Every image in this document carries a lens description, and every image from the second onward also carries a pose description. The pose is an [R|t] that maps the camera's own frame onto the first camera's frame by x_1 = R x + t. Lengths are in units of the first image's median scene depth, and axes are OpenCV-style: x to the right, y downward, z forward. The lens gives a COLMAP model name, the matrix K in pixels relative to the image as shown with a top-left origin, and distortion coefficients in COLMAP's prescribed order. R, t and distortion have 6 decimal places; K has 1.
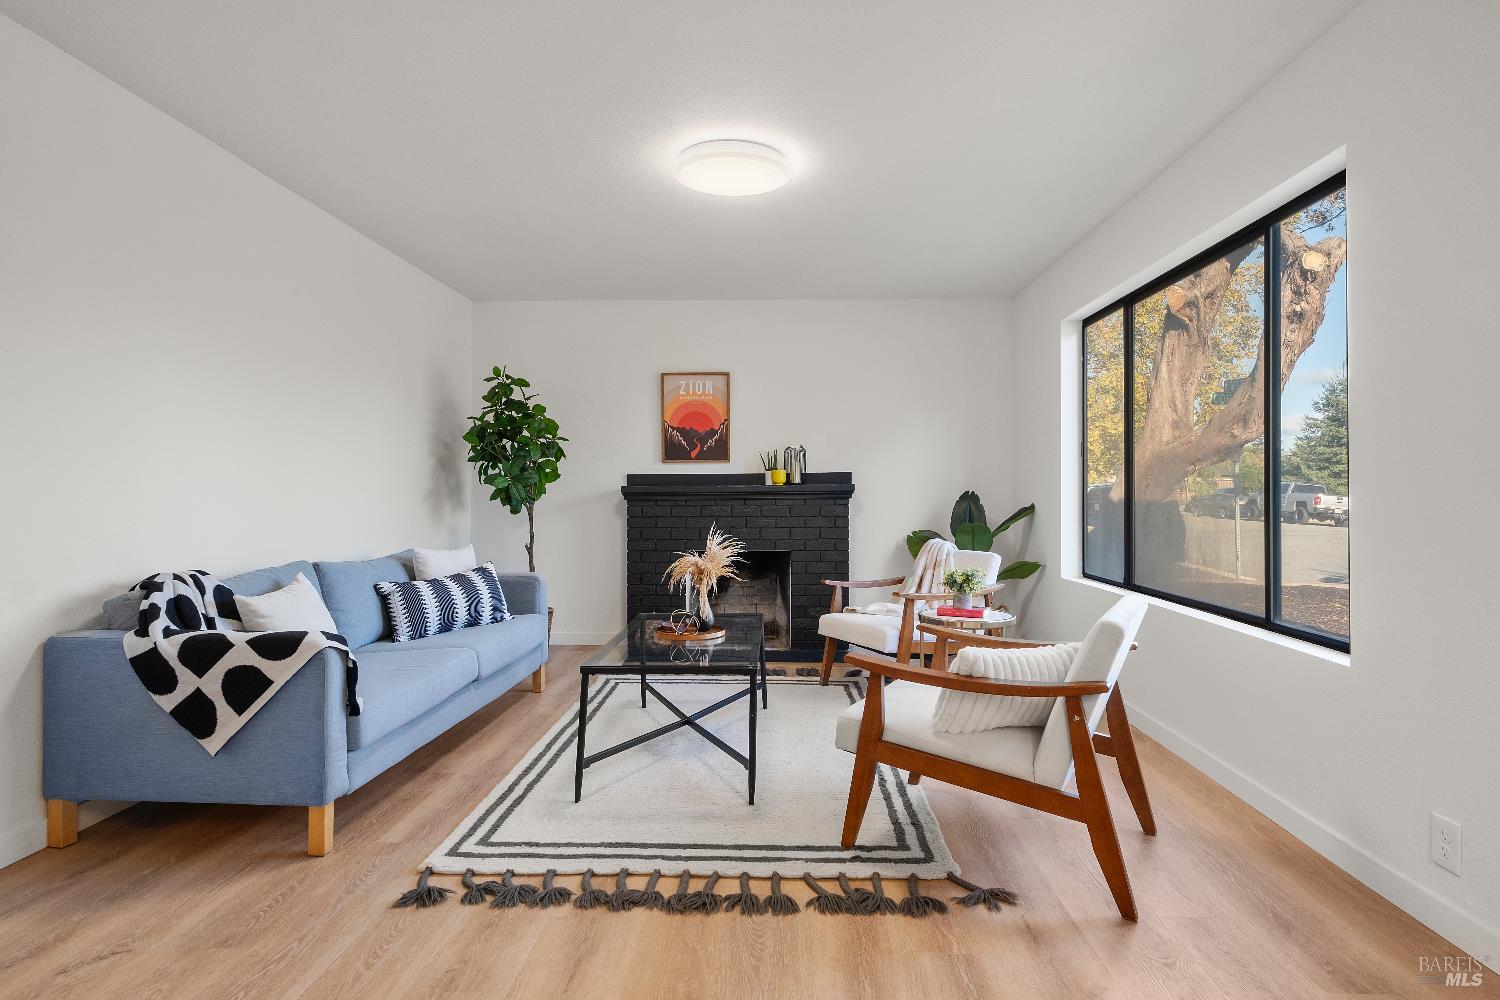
lens RADIAL K [[802.4, 0, 747.3], [0, 802.4, 497.3], [0, 0, 1]] dist [0.001890, -0.000352]
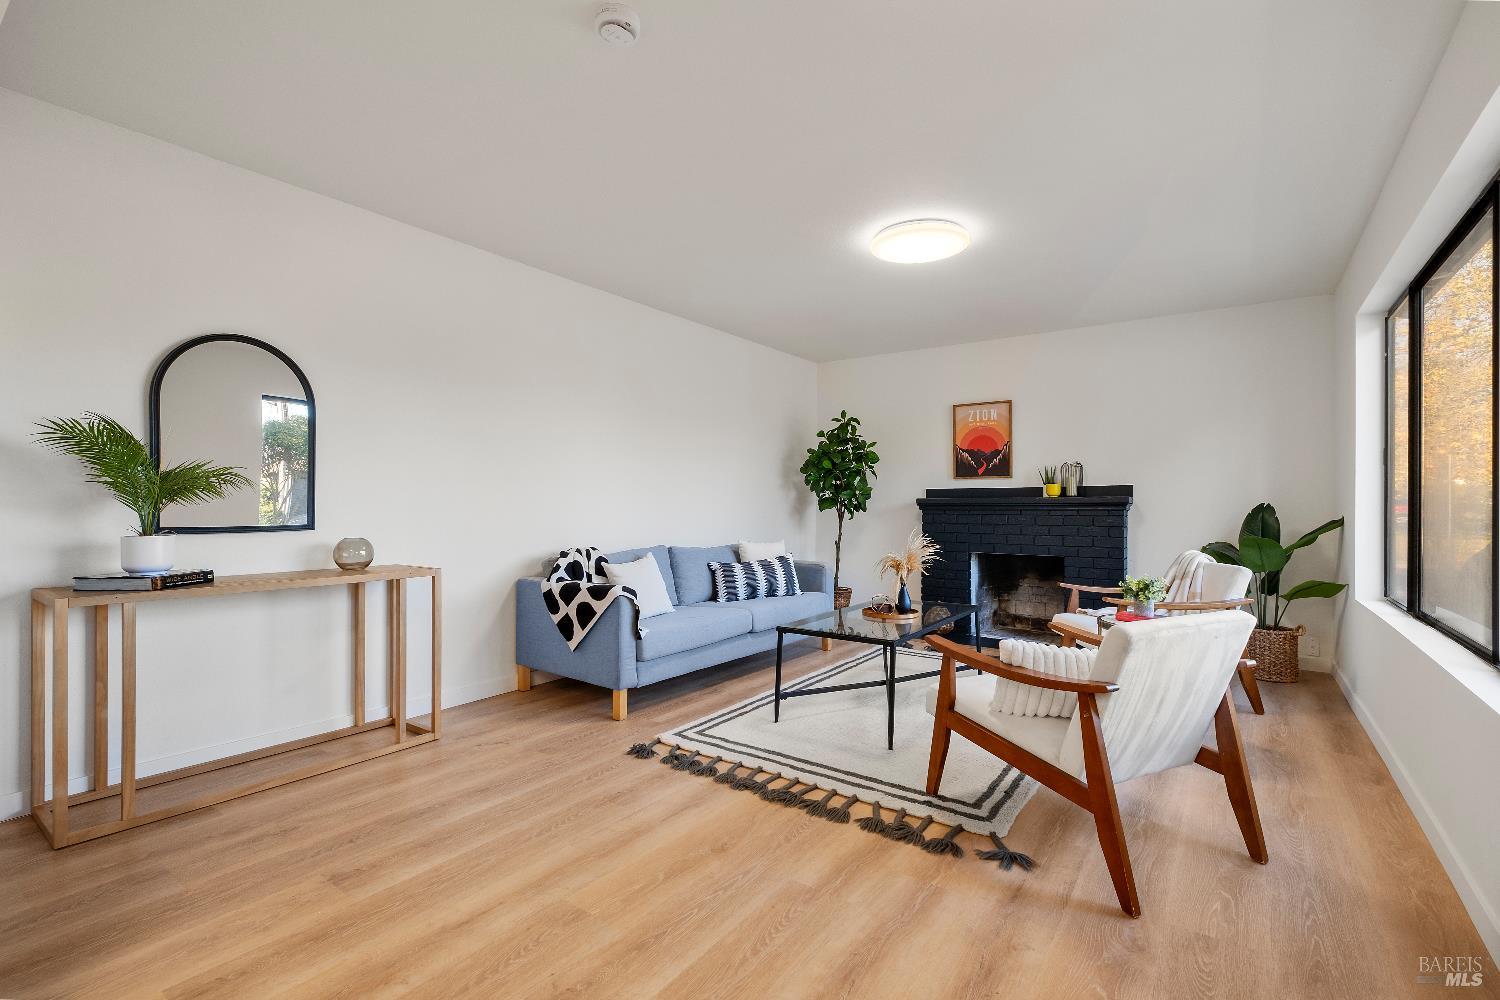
lens RADIAL K [[655.9, 0, 758.3], [0, 655.9, 506.2], [0, 0, 1]] dist [0.008782, -0.008465]
pose [[0.834656, 0.004985, -0.550749, 0.449152], [-0.006679, 0.999977, -0.001072, 0.002031], [0.550731, 0.004573, 0.834670, 0.021873]]
